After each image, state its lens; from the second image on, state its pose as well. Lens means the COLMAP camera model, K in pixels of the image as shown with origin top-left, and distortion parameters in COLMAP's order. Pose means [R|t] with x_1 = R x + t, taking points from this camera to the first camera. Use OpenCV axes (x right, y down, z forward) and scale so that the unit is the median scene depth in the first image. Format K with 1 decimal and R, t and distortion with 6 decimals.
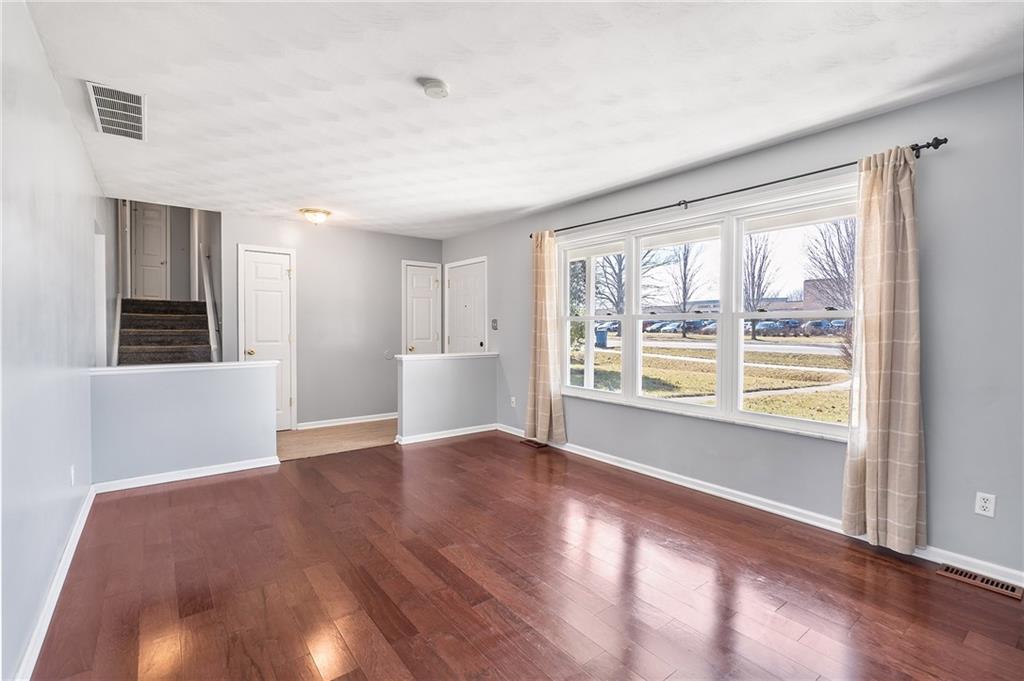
lens RADIAL K [[469.6, 0, 509.8], [0, 469.6, 333.8], [0, 0, 1]] dist [-0.005822, 0.001639]
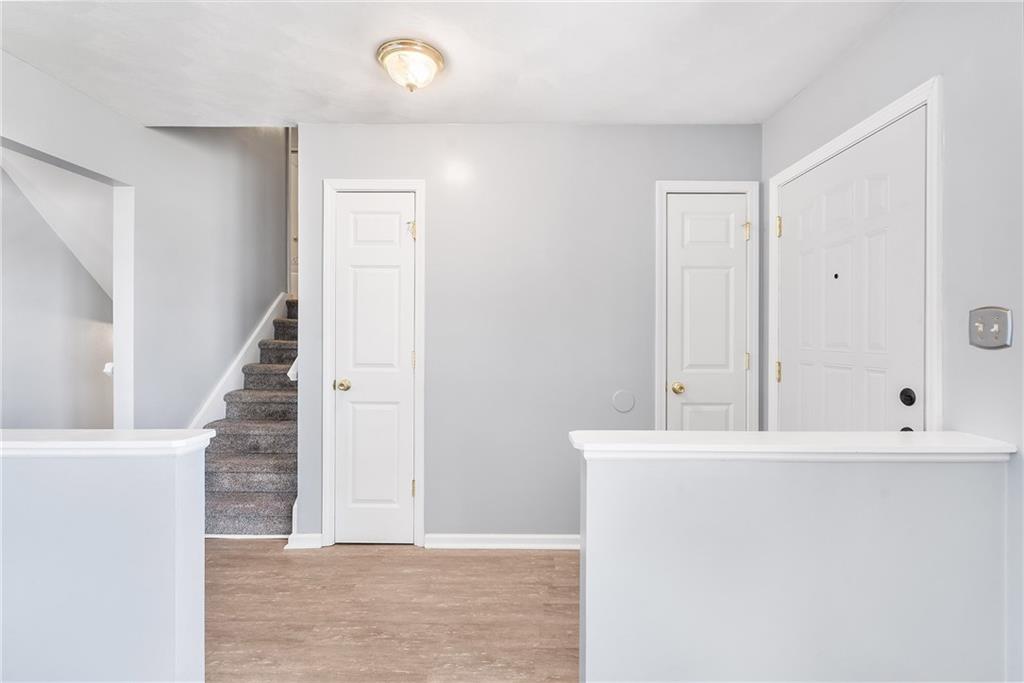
lens RADIAL K [[469.6, 0, 506.0], [0, 469.6, 337.4], [0, 0, 1]] dist [-0.005822, 0.001639]
pose [[0.792165, 0.000737, -0.610306, -0.080620], [-0.012482, 0.999810, -0.014994, -0.007116], [0.610179, 0.019495, 0.792024, 0.615145]]
